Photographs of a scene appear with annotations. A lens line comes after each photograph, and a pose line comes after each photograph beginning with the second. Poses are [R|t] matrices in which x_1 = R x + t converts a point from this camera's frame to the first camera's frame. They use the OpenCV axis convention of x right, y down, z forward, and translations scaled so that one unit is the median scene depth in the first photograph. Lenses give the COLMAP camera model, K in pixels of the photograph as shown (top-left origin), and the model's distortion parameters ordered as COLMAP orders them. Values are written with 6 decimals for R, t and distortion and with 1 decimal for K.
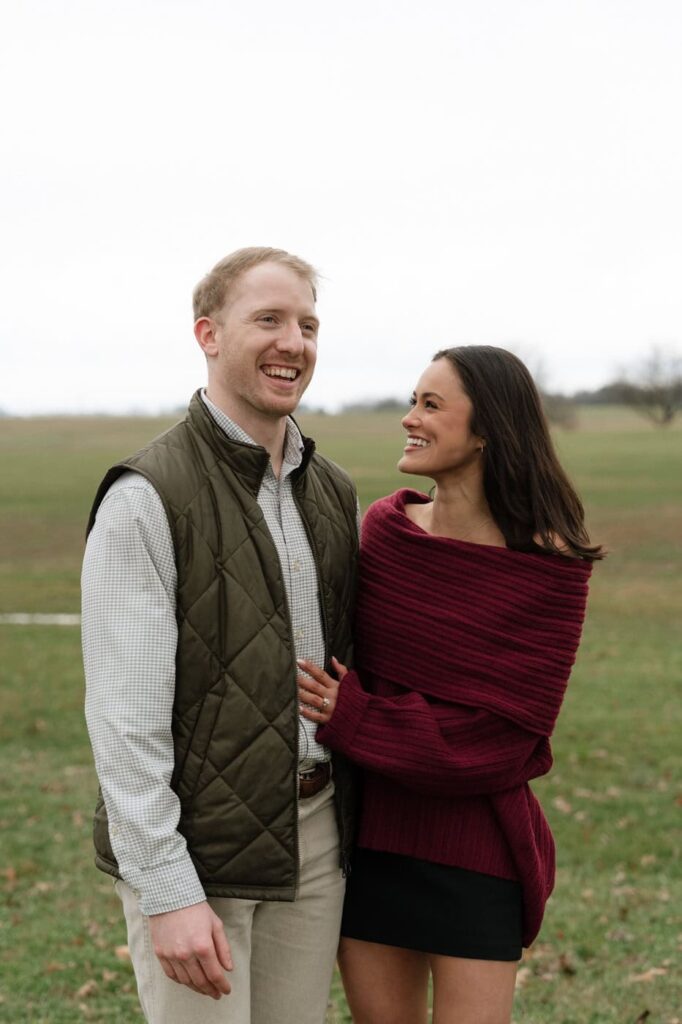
lens RADIAL K [[1948.7, 0, 341.0], [0, 1948.7, 512.0], [0, 0, 1]] dist [0.016408, 0.068088]
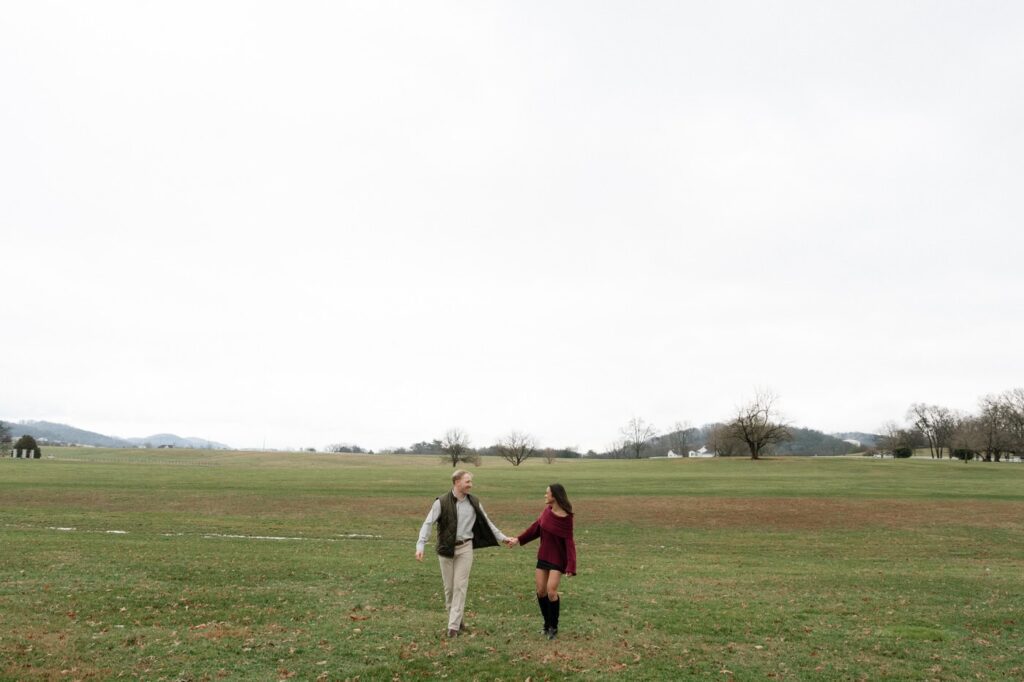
lens RADIAL K [[1053.4, 0, 512.0], [0, 1053.4, 341.0], [0, 0, 1]] dist [-0.034229, -0.010126]
pose [[0.986546, 0.050836, 0.155379, -0.118927], [-0.027572, 0.988548, -0.148366, -0.005357], [-0.161142, 0.142086, 0.976650, -0.689629]]
